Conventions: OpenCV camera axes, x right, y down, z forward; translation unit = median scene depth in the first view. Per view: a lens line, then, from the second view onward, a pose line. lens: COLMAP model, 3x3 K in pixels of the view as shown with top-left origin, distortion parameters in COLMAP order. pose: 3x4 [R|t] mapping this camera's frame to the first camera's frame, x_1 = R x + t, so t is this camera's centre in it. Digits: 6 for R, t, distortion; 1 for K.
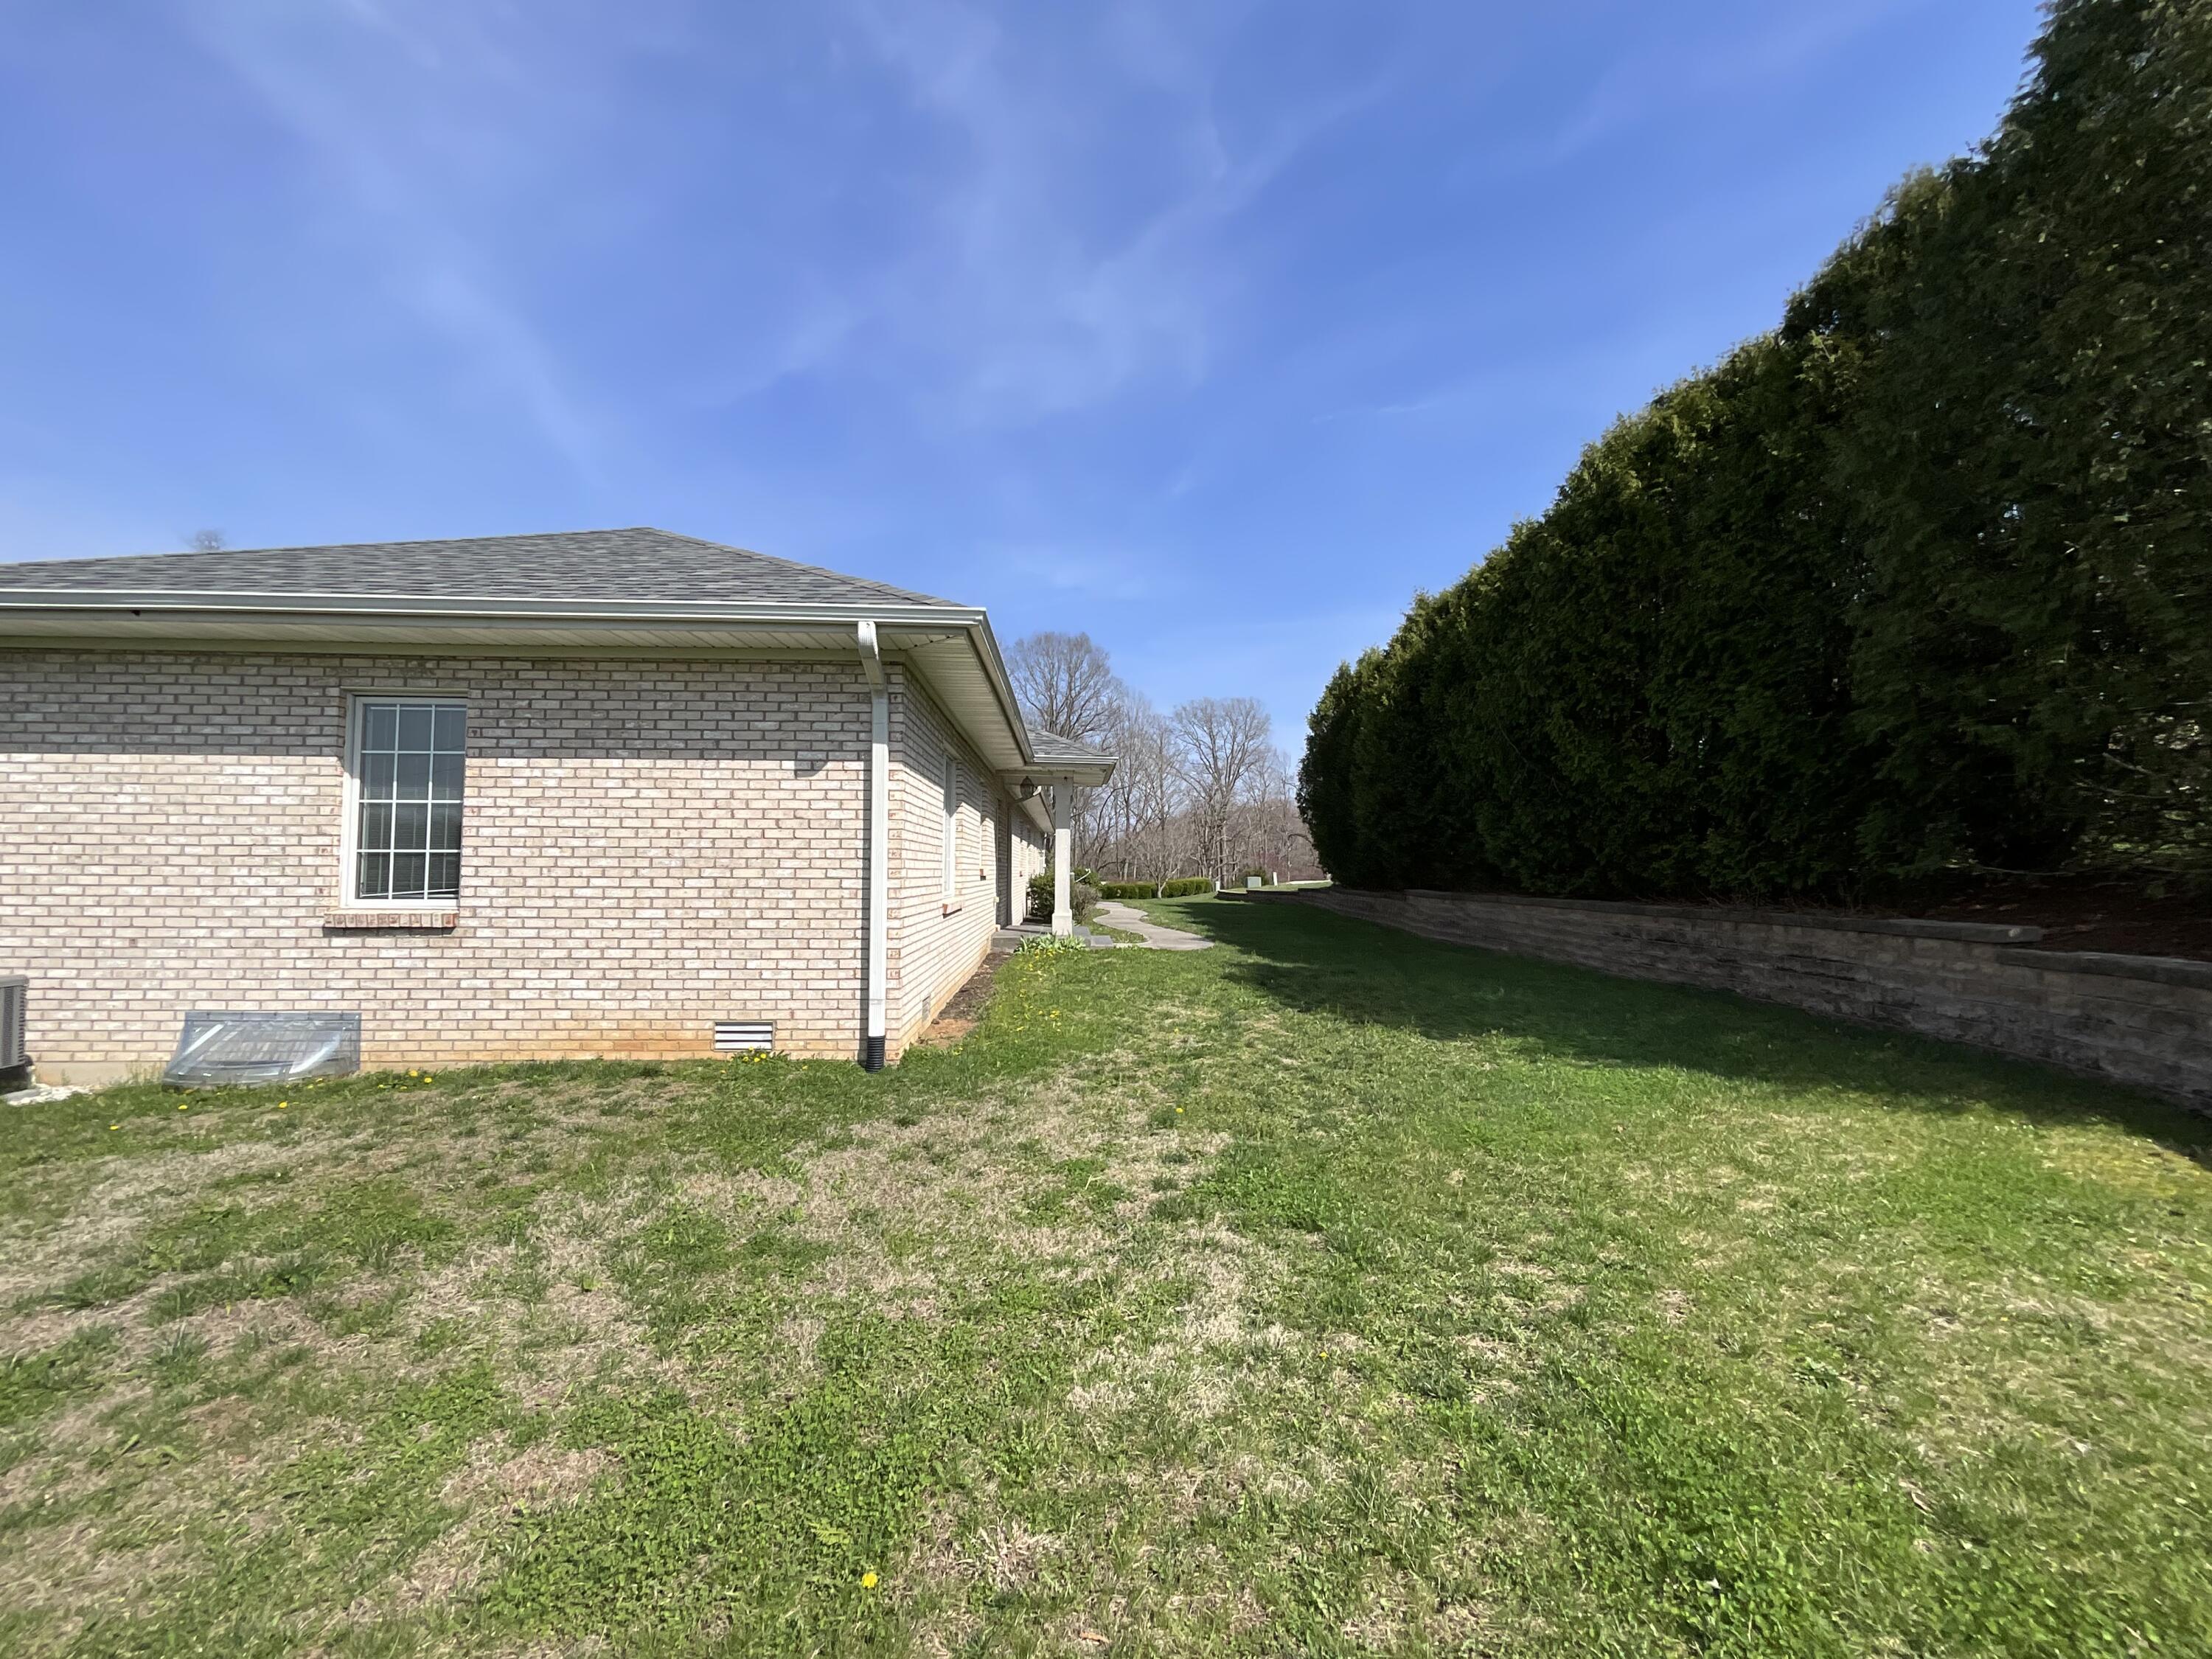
lens RADIAL K [[945.8, 0, 1111.0], [0, 945.8, 848.4], [0, 0, 1]] dist [0.006889, -0.000076]
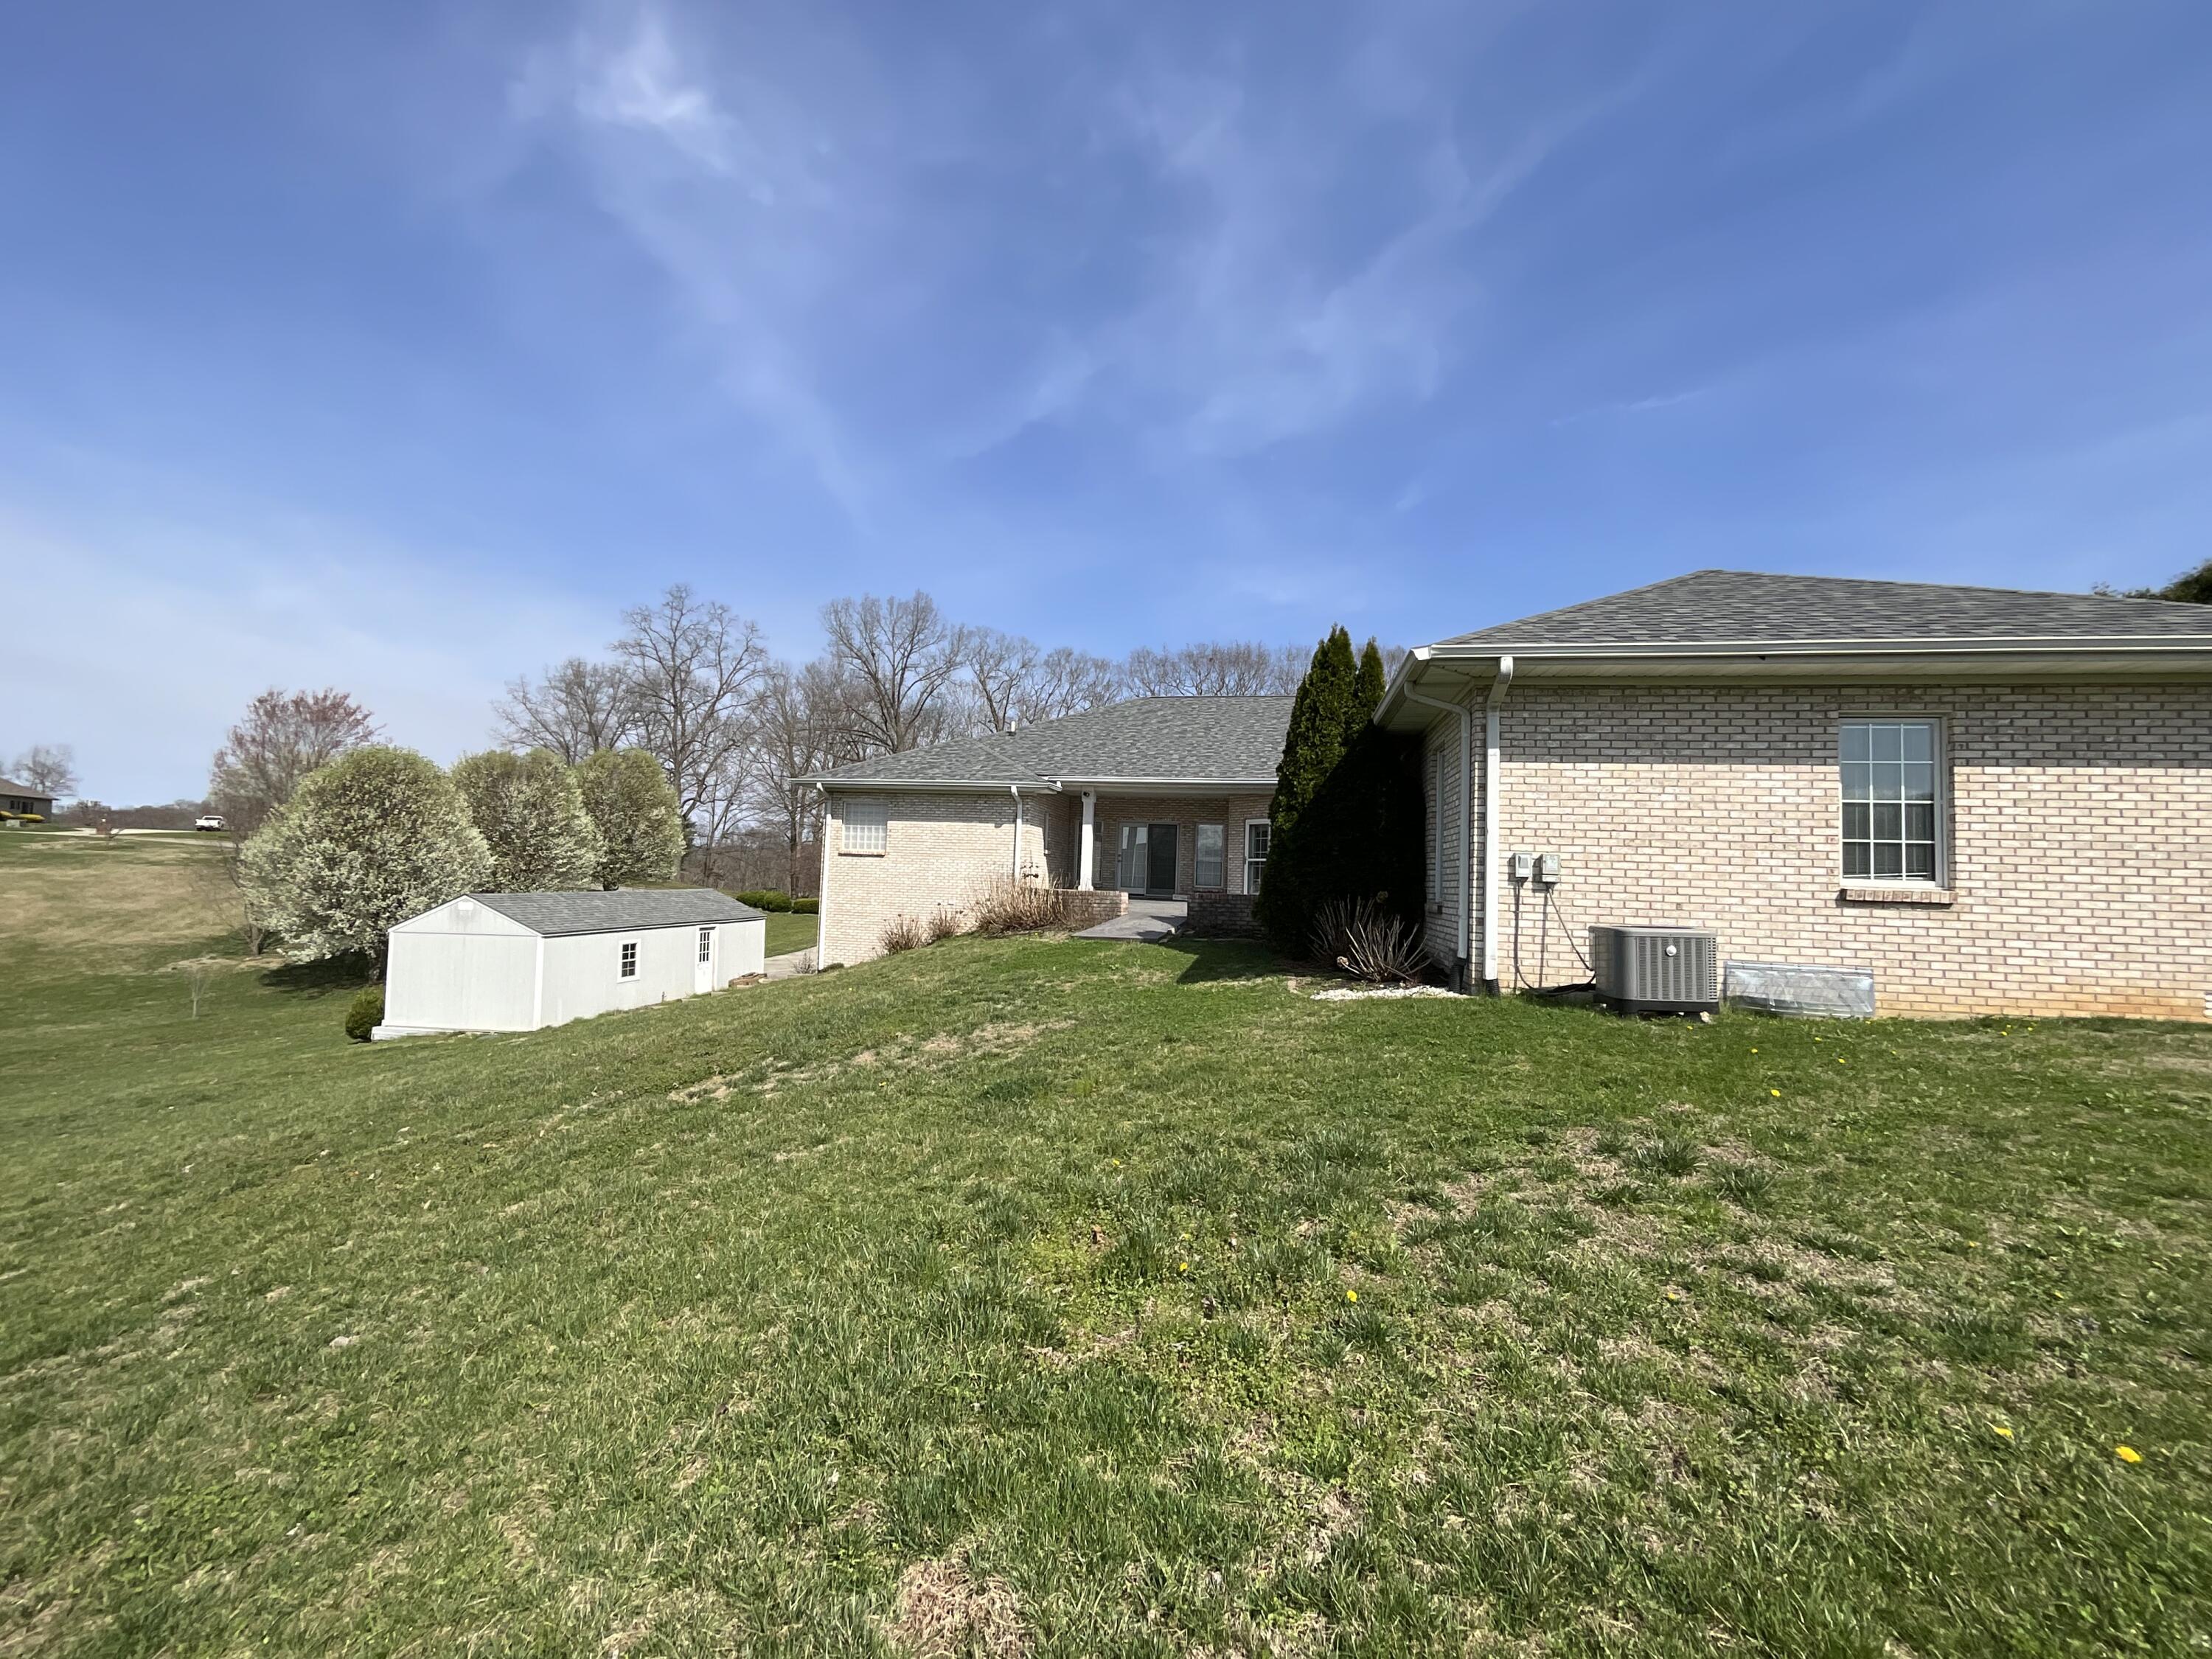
lens RADIAL K [[877.2, 0, 1106.0], [0, 877.2, 829.5], [0, 0, 1]] dist [0.020683, -0.011273]
pose [[0.974404, 0.016970, -0.224163, -1.502742], [-0.020422, 0.999706, -0.013089, 0.024090], [0.223875, 0.017332, 0.974464, -0.368969]]
